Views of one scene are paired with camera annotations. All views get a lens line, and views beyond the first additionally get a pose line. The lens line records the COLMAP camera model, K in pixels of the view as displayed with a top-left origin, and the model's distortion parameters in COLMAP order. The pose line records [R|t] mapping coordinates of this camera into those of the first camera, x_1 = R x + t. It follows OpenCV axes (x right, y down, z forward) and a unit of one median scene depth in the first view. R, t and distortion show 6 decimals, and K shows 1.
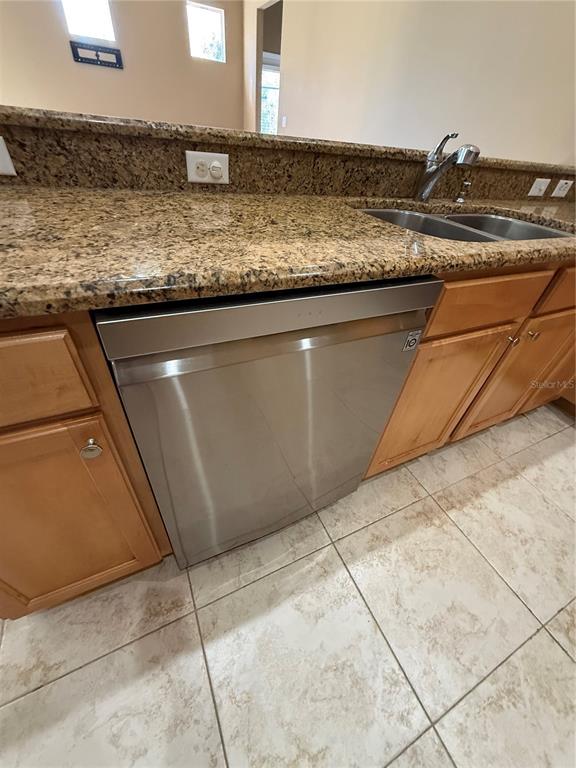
lens RADIAL K [[306.3, 0, 288.4], [0, 306.3, 382.2], [0, 0, 1]] dist [0.000204, -0.000047]
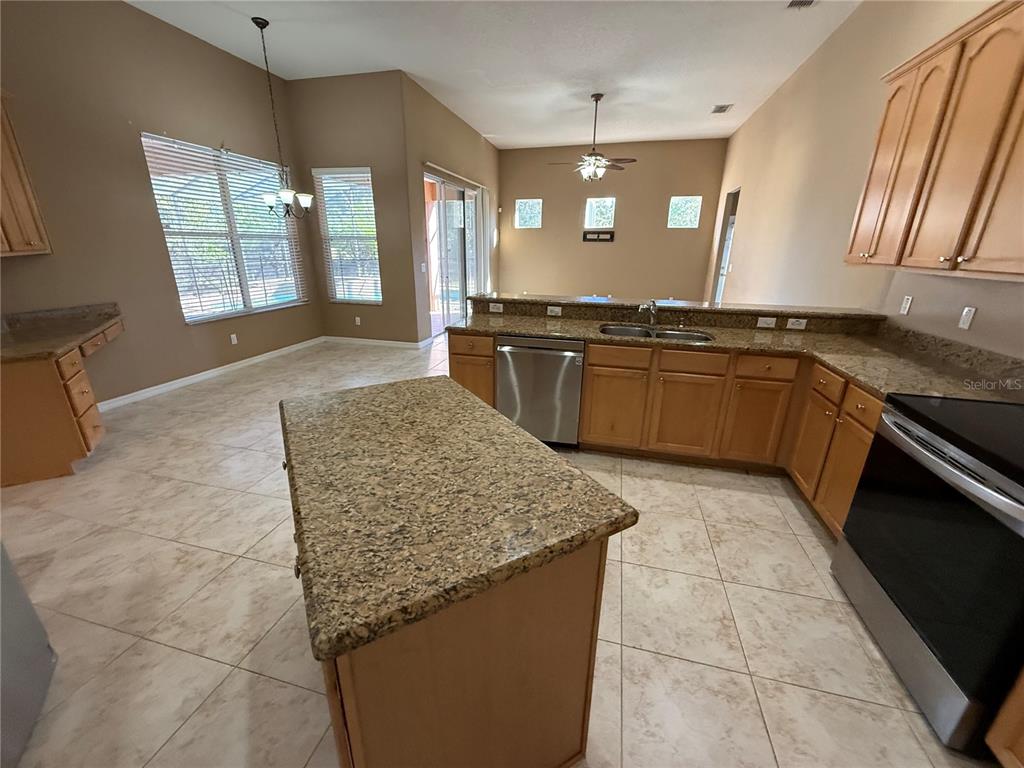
lens RADIAL K [[408.4, 0, 509.7], [0, 408.4, 381.9], [0, 0, 1]] dist [0.000204, -0.000047]
pose [[0.763941, 0.129226, -0.632214, 1.133171], [-0.366345, 0.893397, -0.260064, 0.625922], [0.531211, 0.430282, 0.729844, -1.035662]]
